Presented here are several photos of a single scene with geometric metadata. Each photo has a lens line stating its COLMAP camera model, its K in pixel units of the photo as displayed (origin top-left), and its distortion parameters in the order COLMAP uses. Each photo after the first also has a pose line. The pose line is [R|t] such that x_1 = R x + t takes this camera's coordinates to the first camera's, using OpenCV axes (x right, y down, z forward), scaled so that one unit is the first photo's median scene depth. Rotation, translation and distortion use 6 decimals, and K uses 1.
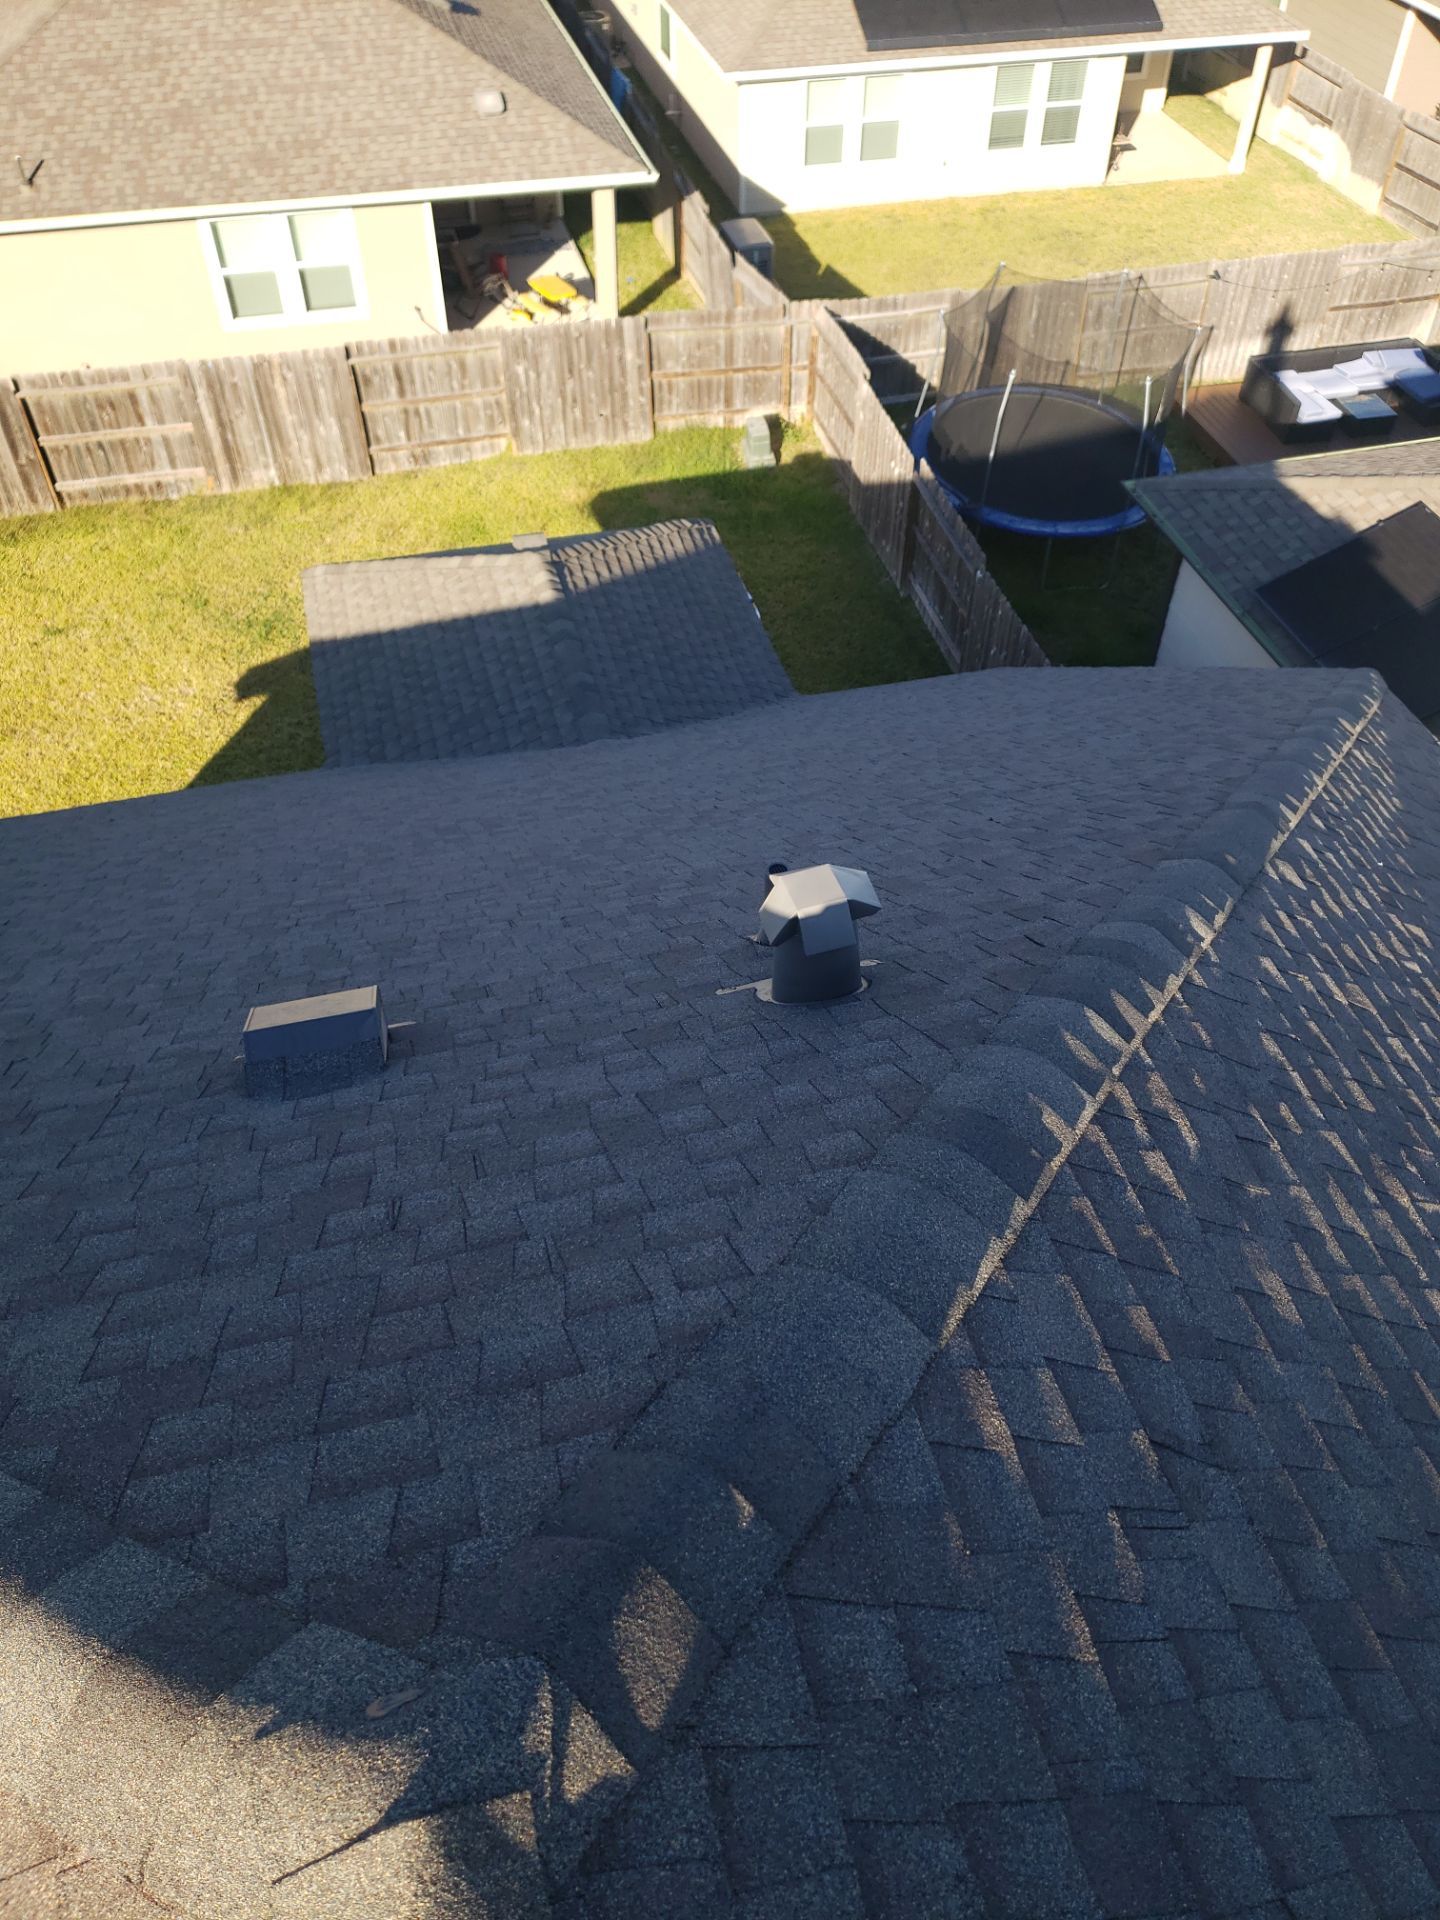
lens RADIAL K [[1482.1, 0, 752.6], [0, 1482.1, 981.4], [0, 0, 1]] dist [0.025455, -0.010728]
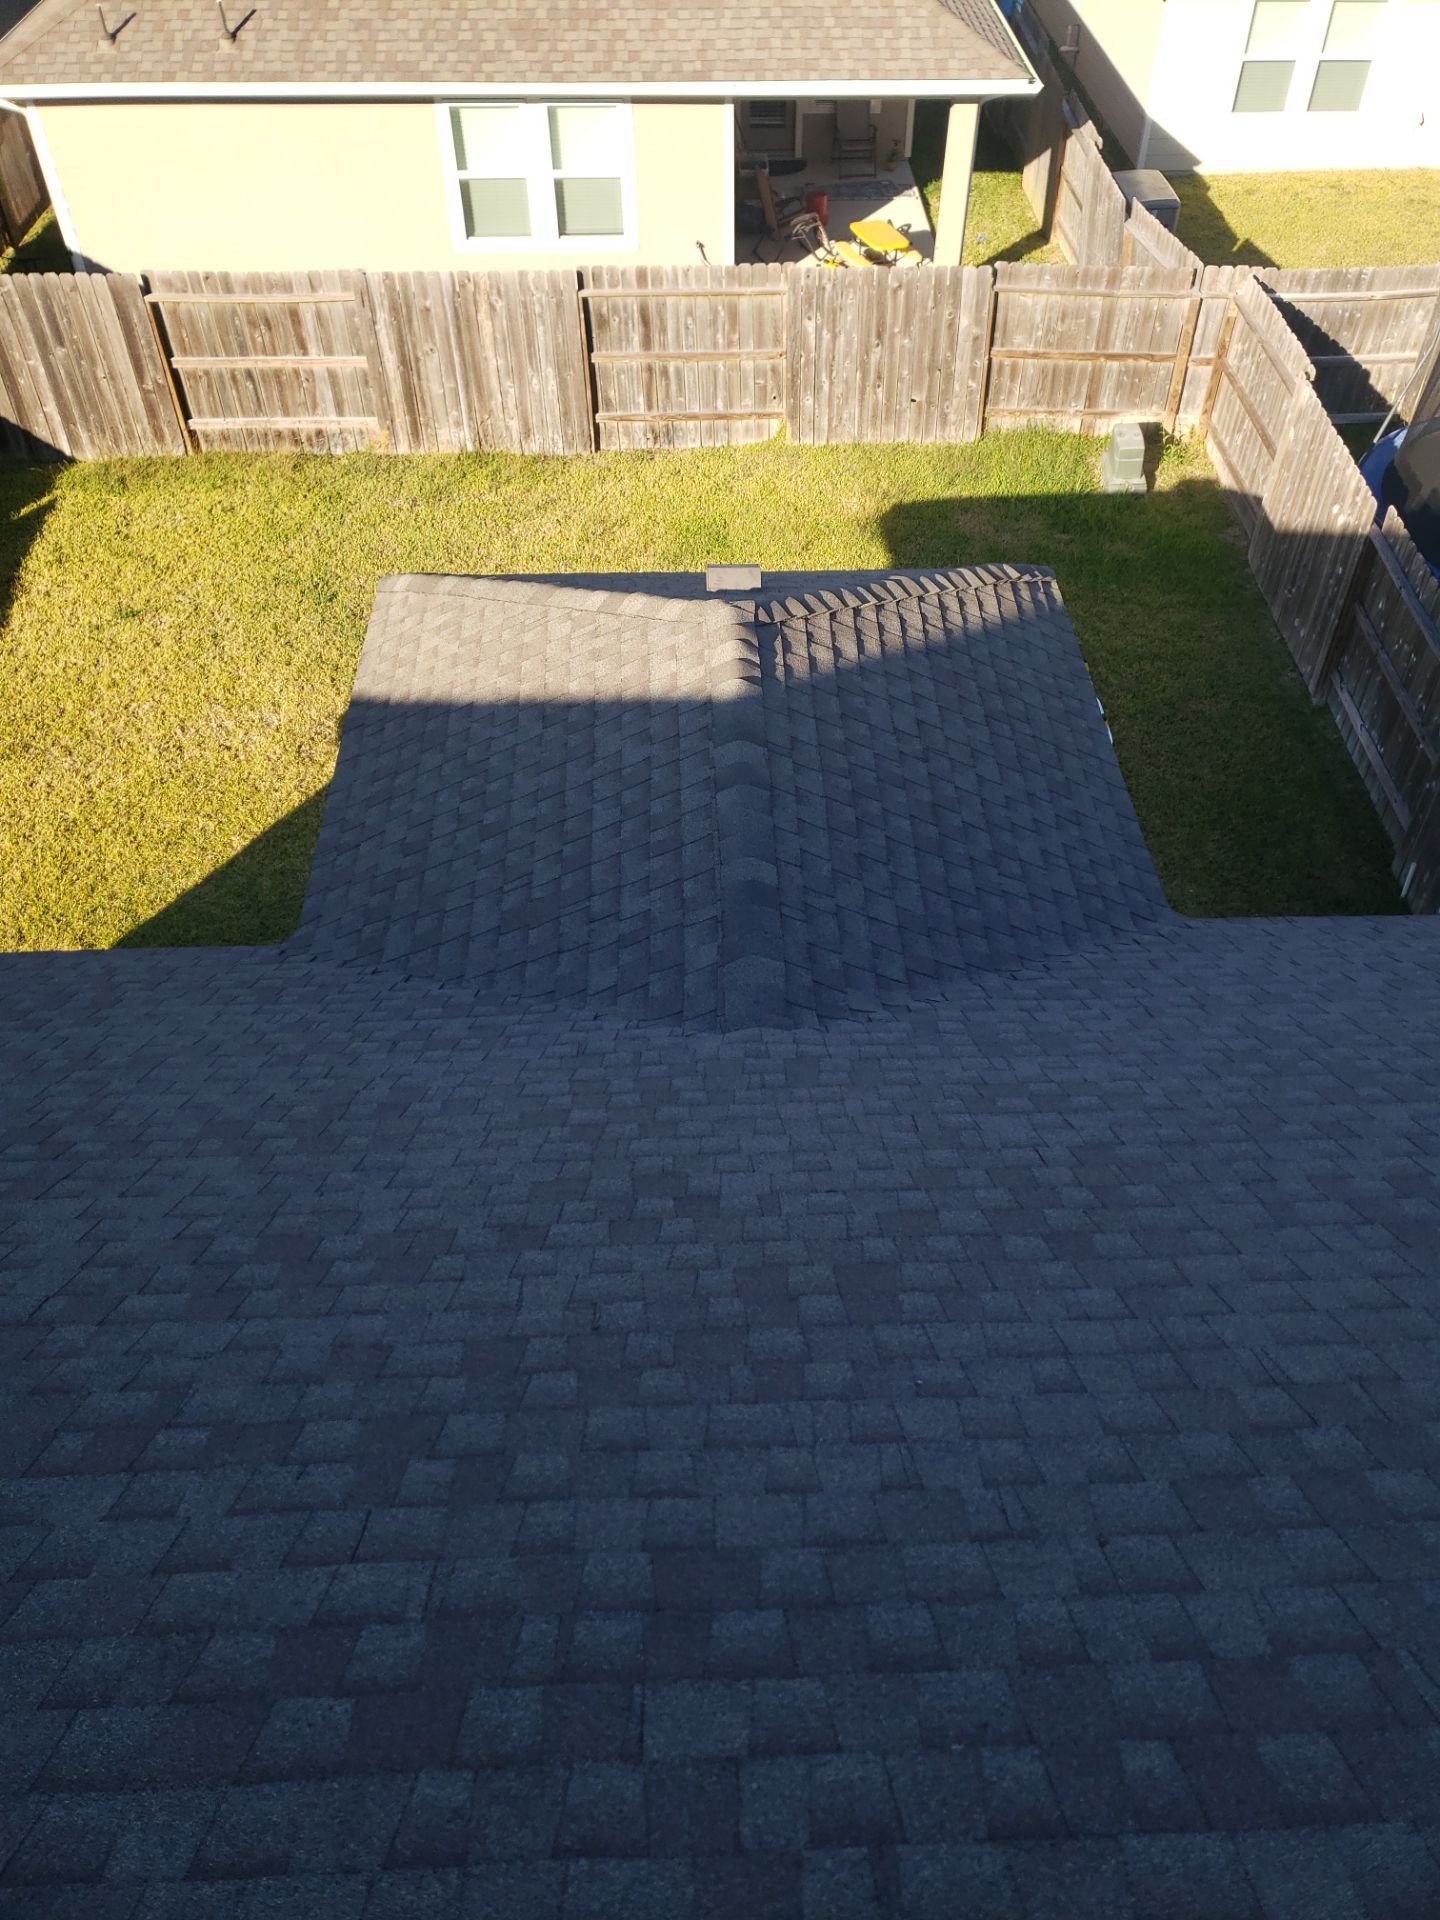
lens RADIAL K [[1482.1, 0, 777.4], [0, 1482.1, 953.9], [0, 0, 1]] dist [0.025455, -0.010728]
pose [[0.976819, 0.151225, -0.151508, -0.017478], [-0.154607, 0.987918, -0.010721, -0.107376], [0.148056, 0.033897, 0.988398, 0.317008]]
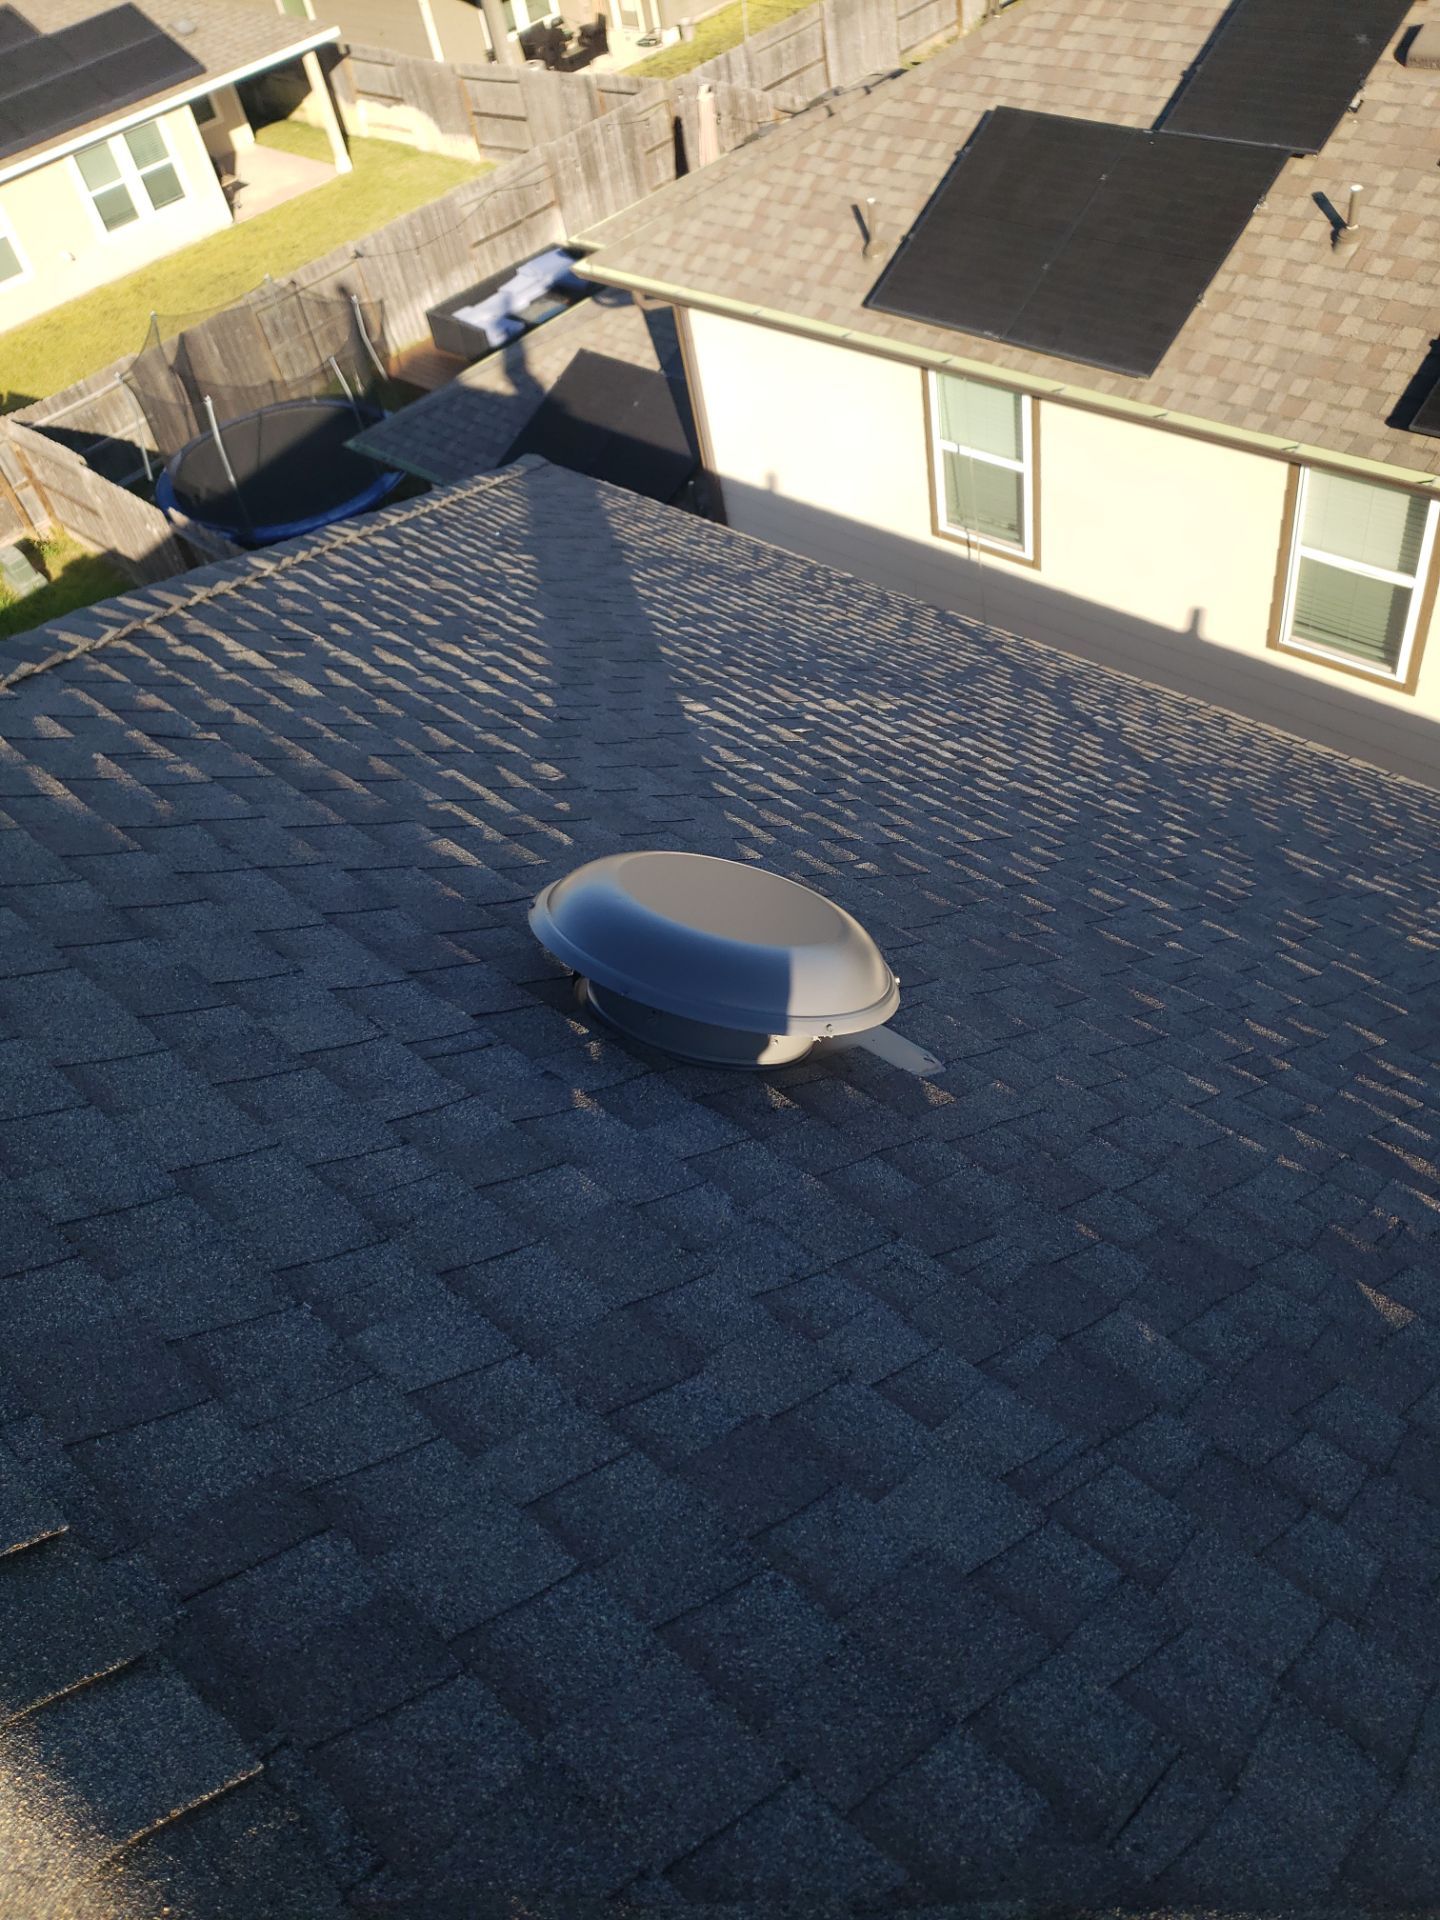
lens RADIAL K [[1482.1, 0, 751.1], [0, 1482.1, 976.5], [0, 0, 1]] dist [0.025455, -0.010728]
pose [[0.836405, -0.484501, 0.256291, 0.028816], [0.491243, 0.870030, 0.041564, 0.077215], [-0.243119, 0.091137, 0.965706, -0.052045]]
